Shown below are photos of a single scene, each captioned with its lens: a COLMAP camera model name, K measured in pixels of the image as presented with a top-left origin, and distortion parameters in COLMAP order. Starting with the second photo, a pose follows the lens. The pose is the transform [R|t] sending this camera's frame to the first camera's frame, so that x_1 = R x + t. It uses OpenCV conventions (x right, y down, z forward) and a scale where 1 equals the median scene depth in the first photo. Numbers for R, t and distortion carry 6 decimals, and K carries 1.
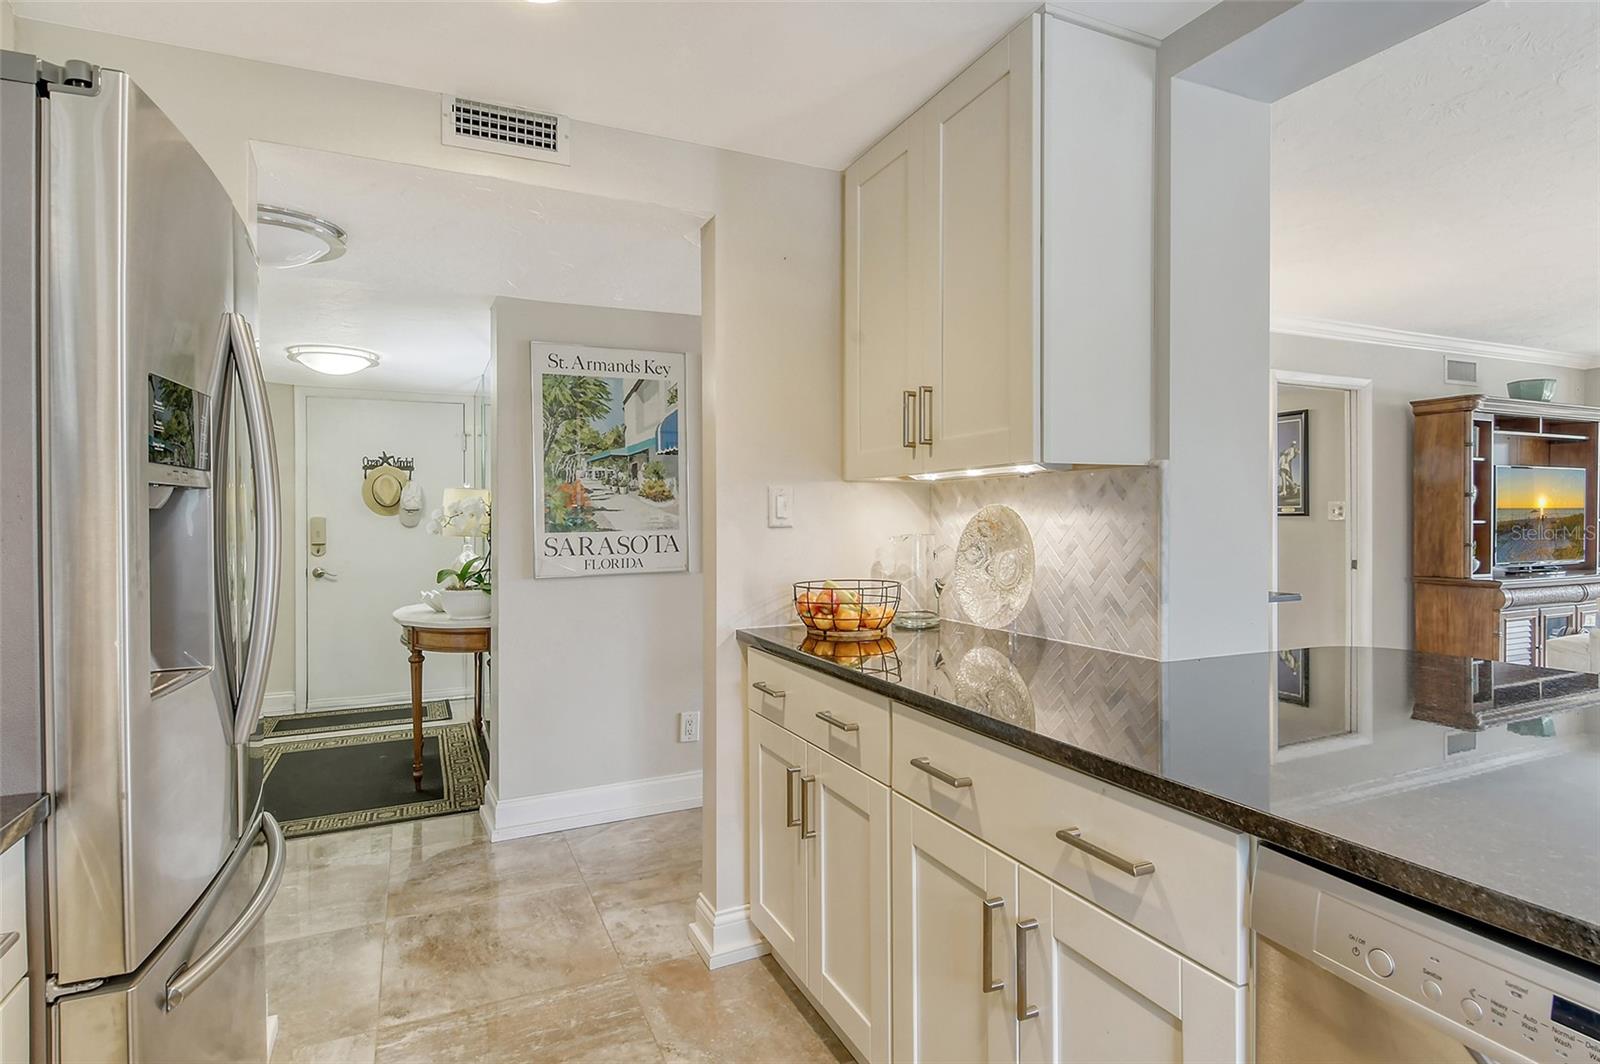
lens RADIAL K [[843.1, 0, 826.9], [0, 843.1, 517.3], [0, 0, 1]] dist [0.035878, -0.031608]
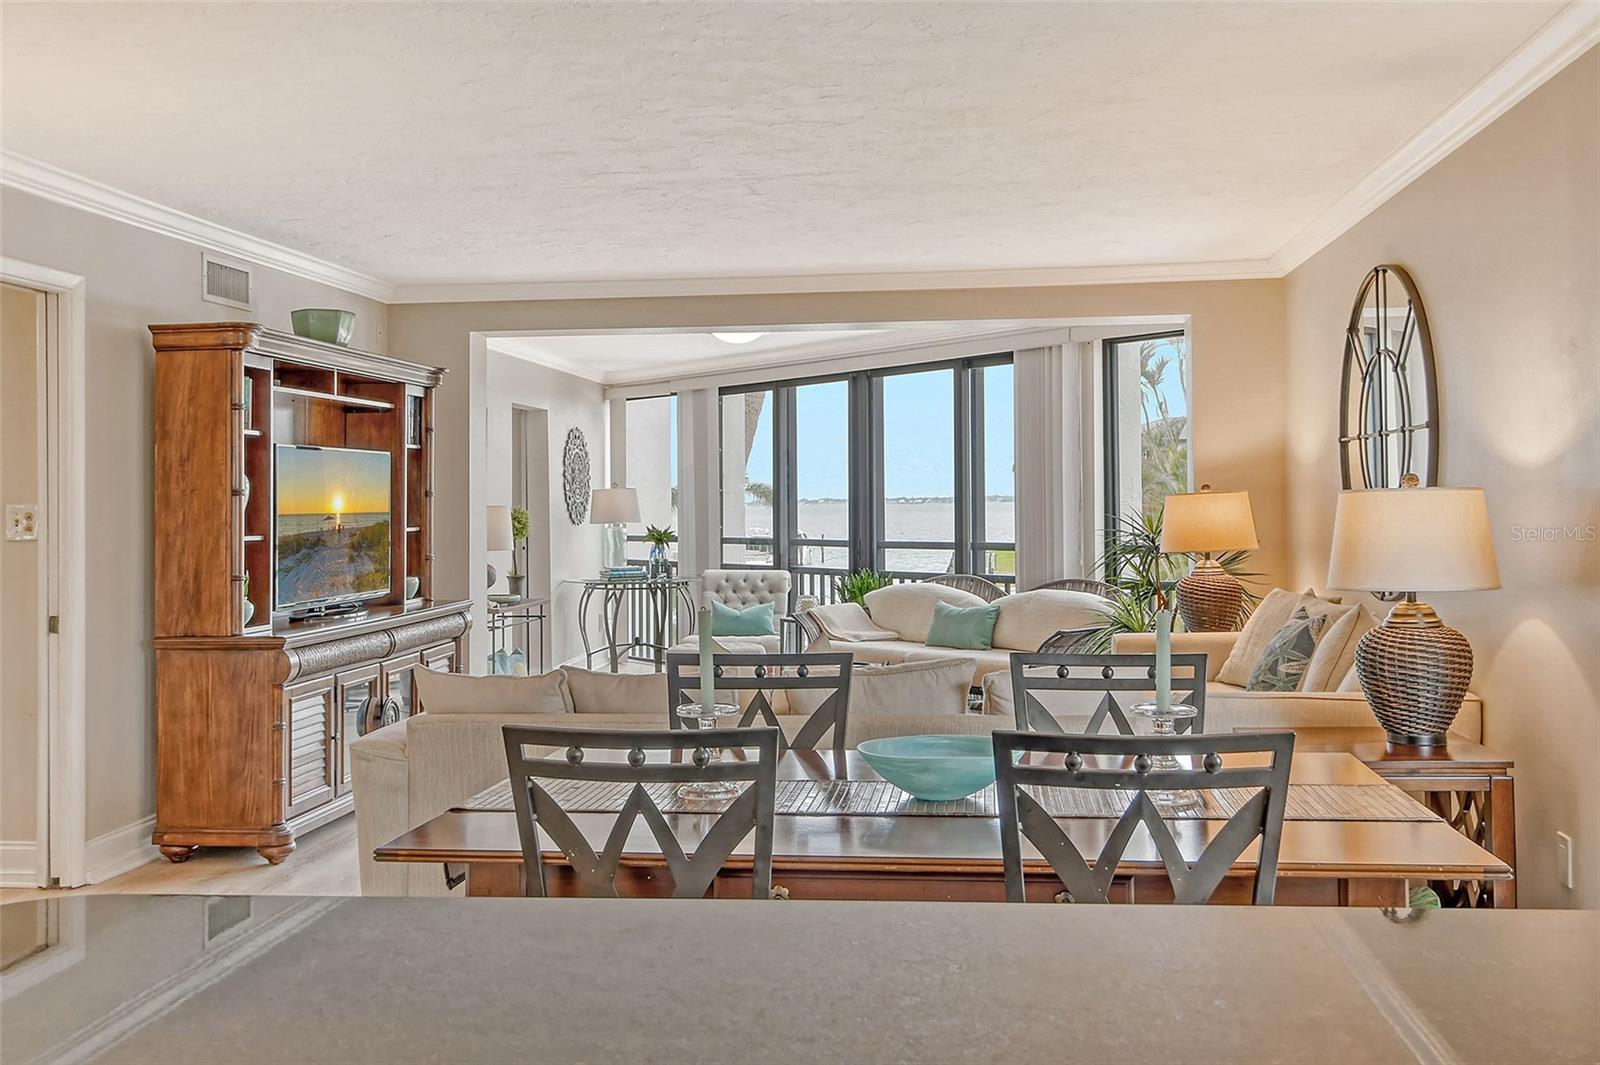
lens RADIAL K [[1502.5, 0, 806.8], [0, 1502.5, 485.2], [0, 0, 1]] dist [-0.000490, -0.009259]
pose [[0.533545, 0.006980, 0.845743, 0.083772], [0.008021, 0.999879, -0.013312, -0.014283], [-0.845734, 0.013887, 0.533424, 0.111571]]
